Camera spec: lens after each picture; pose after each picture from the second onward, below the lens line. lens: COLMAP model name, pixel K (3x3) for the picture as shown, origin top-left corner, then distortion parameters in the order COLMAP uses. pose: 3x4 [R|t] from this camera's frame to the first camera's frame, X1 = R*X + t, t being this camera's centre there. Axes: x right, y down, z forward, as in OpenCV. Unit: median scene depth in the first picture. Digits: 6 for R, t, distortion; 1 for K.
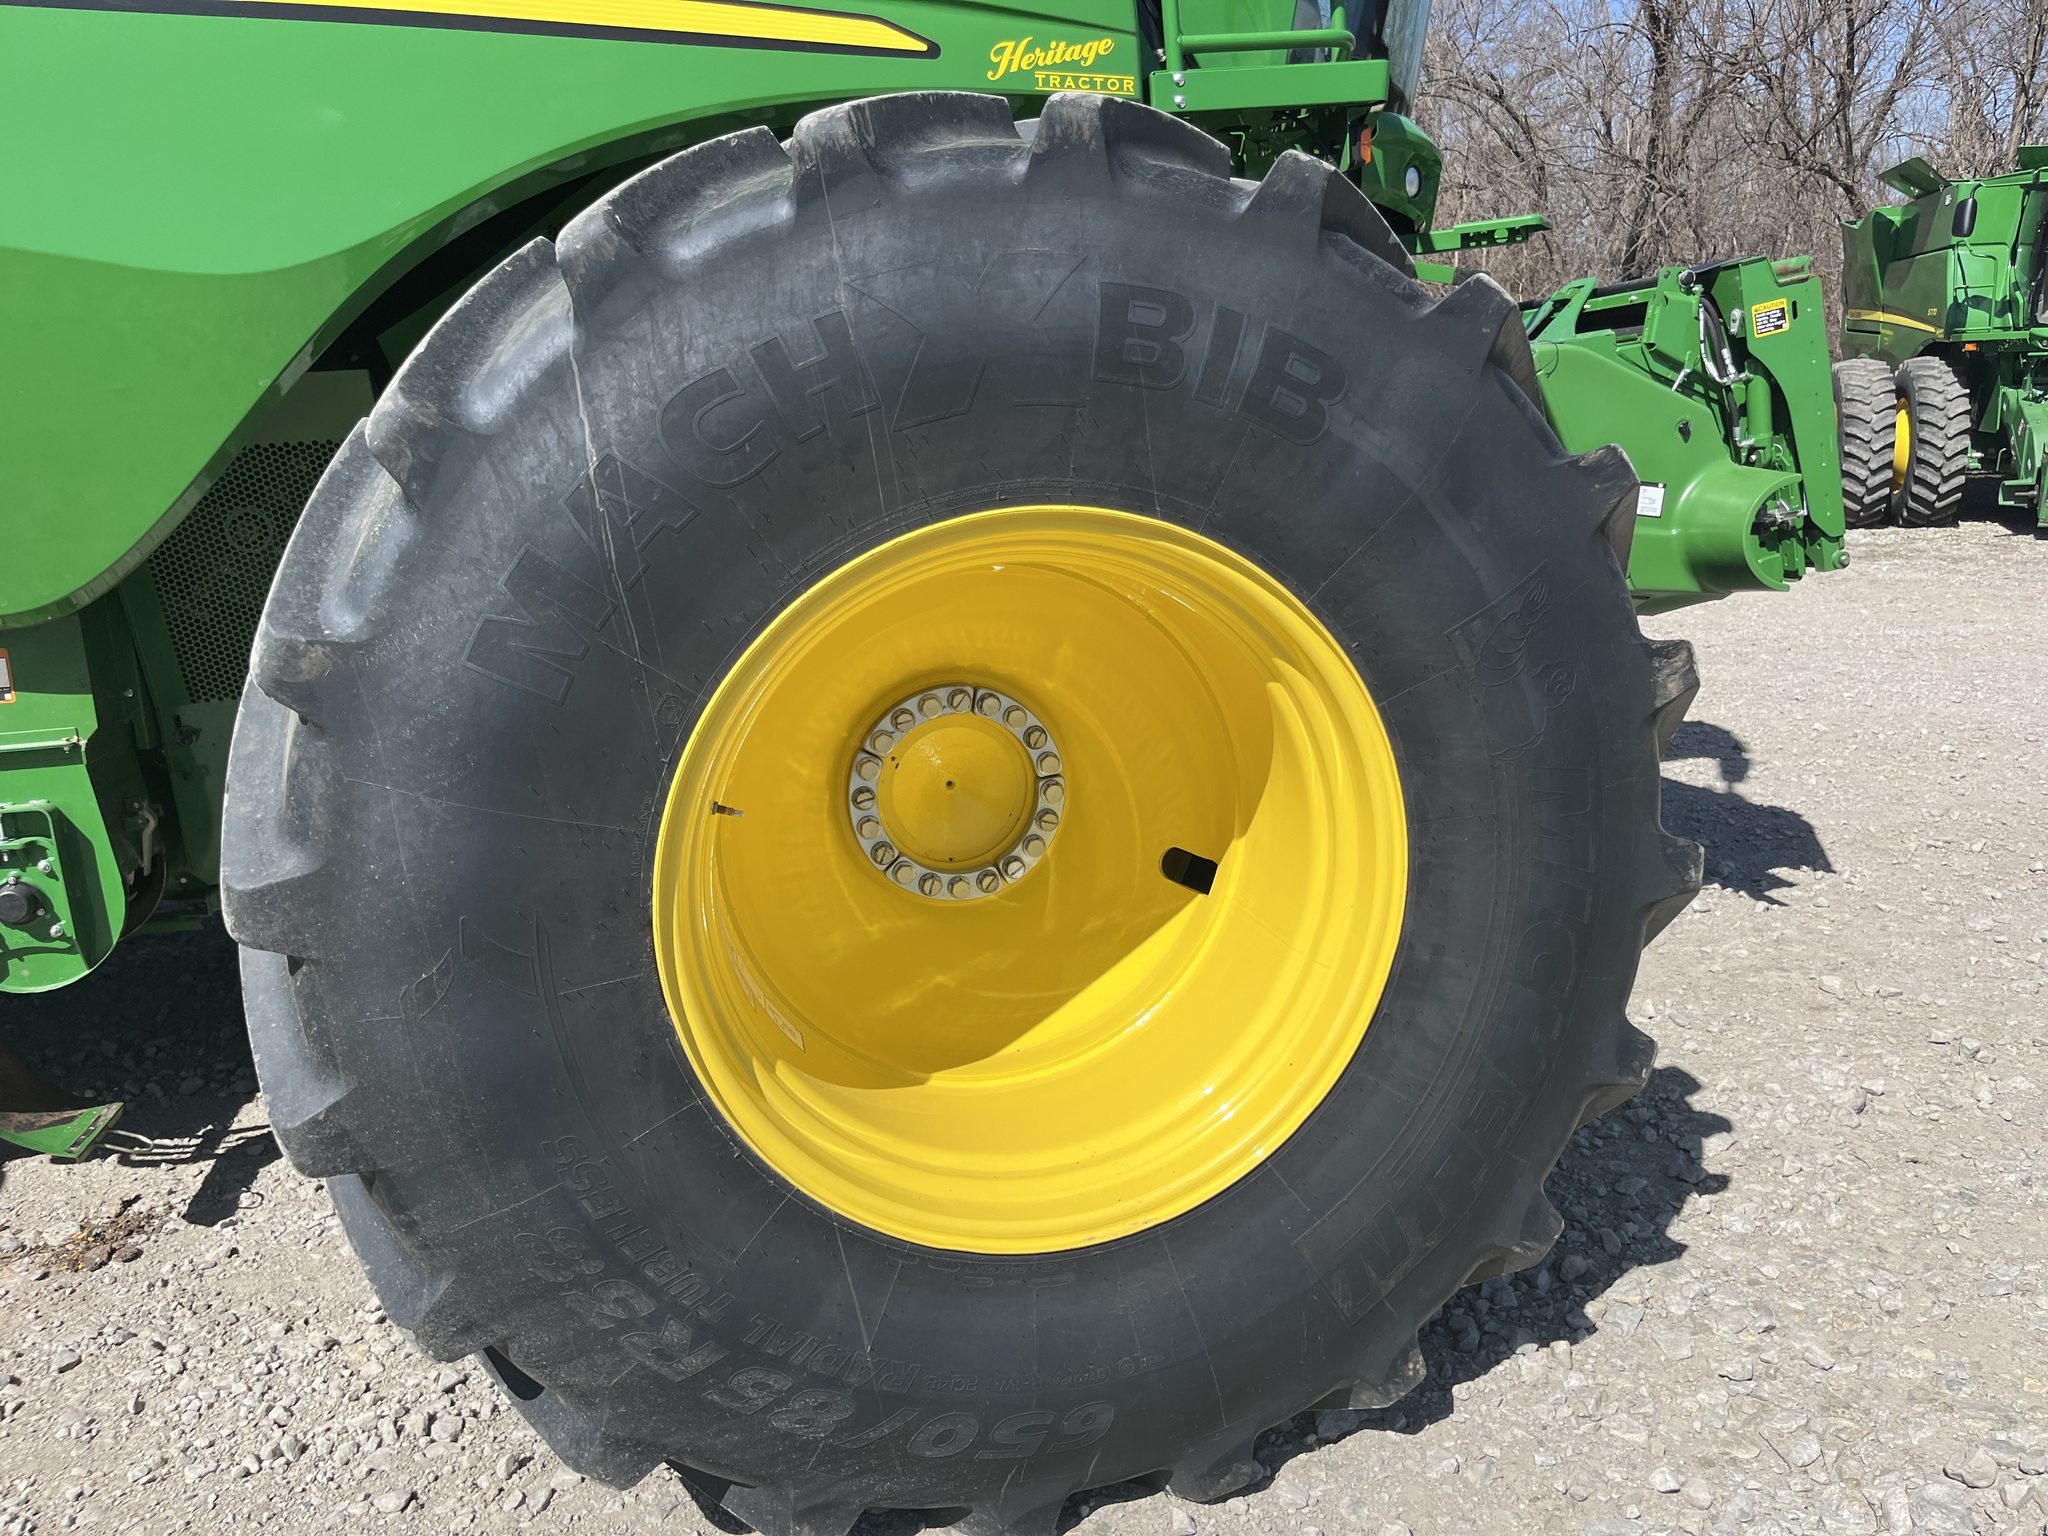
lens RADIAL K [[1591.5, 0, 1026.6], [0, 1591.5, 799.8], [0, 0, 1]] dist [-0.001196, -0.035969]
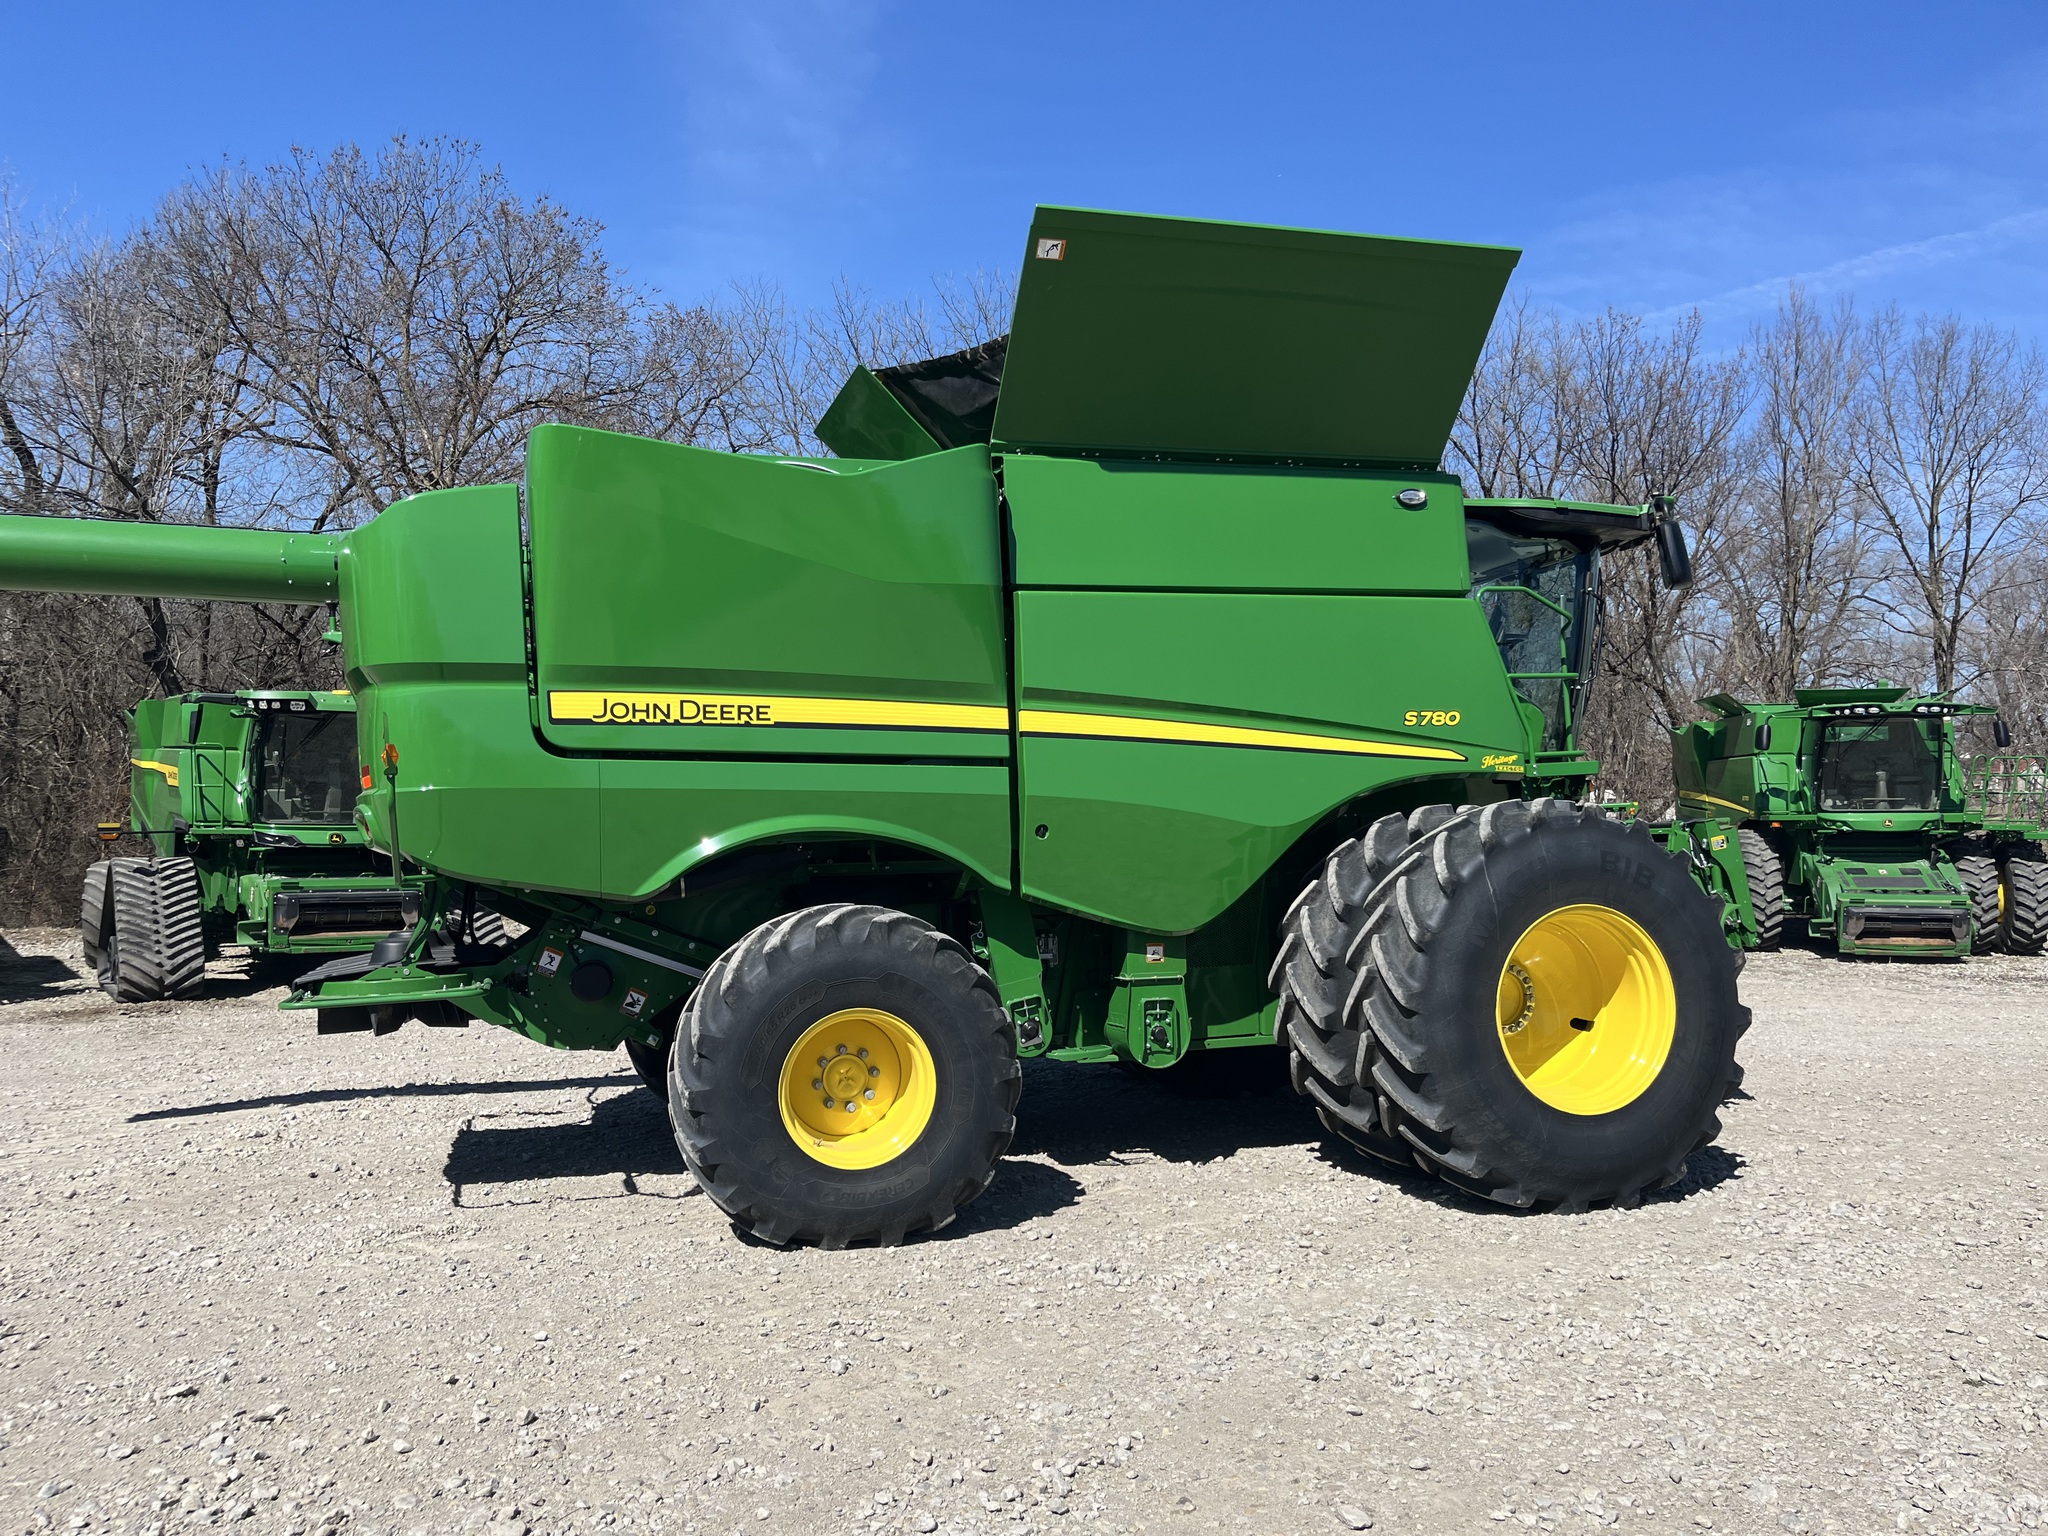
lens RADIAL K [[1599.8, 0, 1014.5], [0, 1599.8, 770.2], [0, 0, 1]] dist [0.068749, -0.061341]
pose [[0.995153, 0.038663, 0.090419, -0.840922], [-0.012324, 0.961256, -0.275383, 0.290286], [-0.097563, 0.272934, 0.957073, -1.312819]]
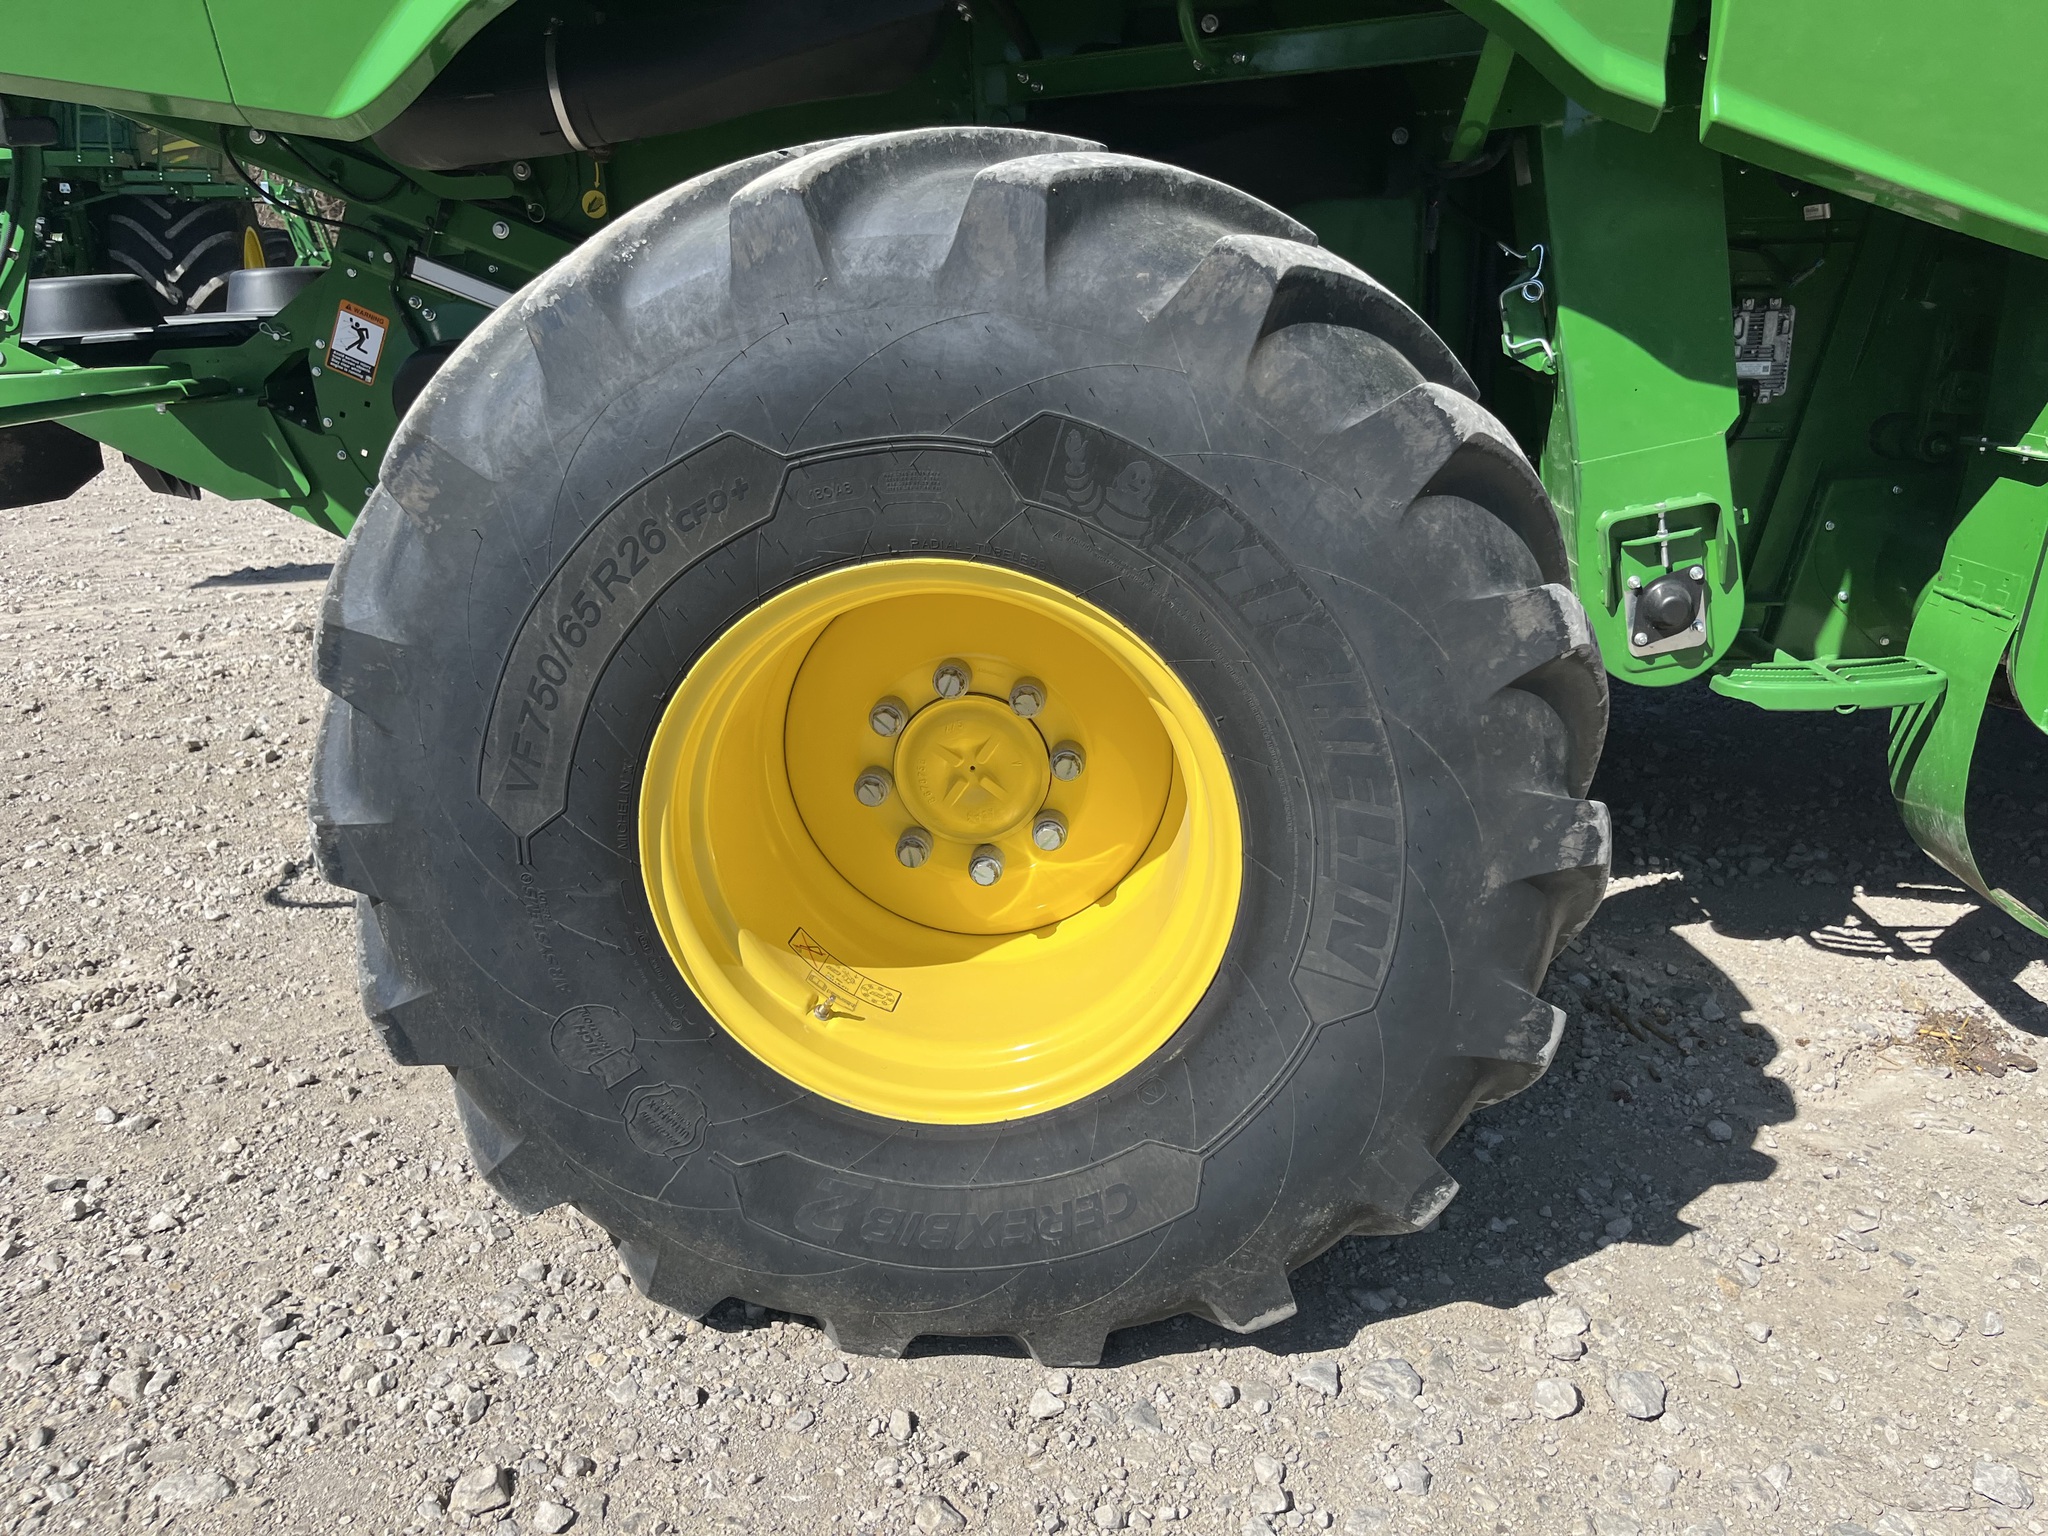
lens RADIAL K [[1599.8, 0, 1014.5], [0, 1599.8, 770.2], [0, 0, 1]] dist [0.068749, -0.061341]
pose [[0.961461, 0.119984, -0.247379, -0.706768], [-0.098018, 0.990216, 0.099319, 0.071057], [0.256876, -0.071244, 0.963815, 0.040204]]
